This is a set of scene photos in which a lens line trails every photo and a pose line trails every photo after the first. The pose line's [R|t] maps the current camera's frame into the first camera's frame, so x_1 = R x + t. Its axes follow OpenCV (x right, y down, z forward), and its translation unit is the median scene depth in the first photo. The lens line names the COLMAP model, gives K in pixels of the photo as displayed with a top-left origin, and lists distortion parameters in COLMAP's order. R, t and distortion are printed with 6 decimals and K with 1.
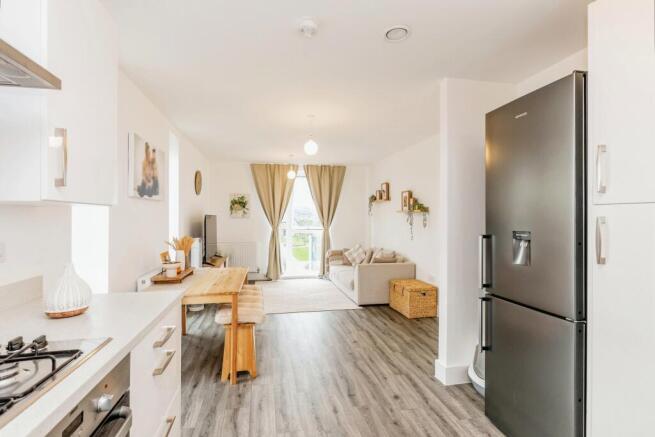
lens RADIAL K [[291.8, 0, 327.5], [0, 291.8, 218.5], [0, 0, 1]] dist [-0.000887, -0.000090]
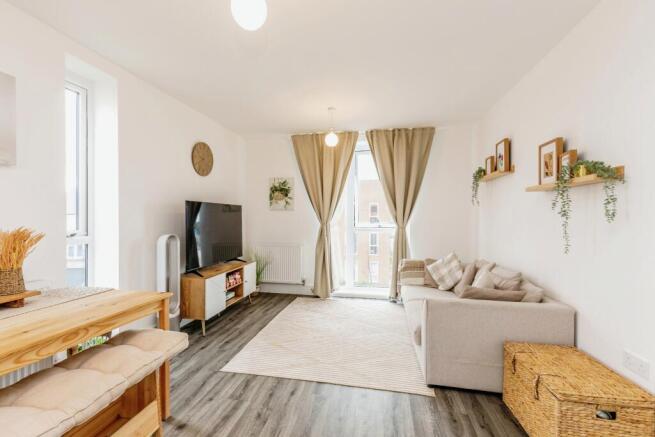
lens RADIAL K [[289.7, 0, 327.5], [0, 289.7, 218.5], [0, 0, 1]] dist [0.000215, -0.000386]
pose [[0.920954, 0.002401, -0.389665, 0.102281], [-0.002839, 0.999996, -0.000548, 0.020105], [0.389662, 0.001610, 0.920957, 0.365746]]
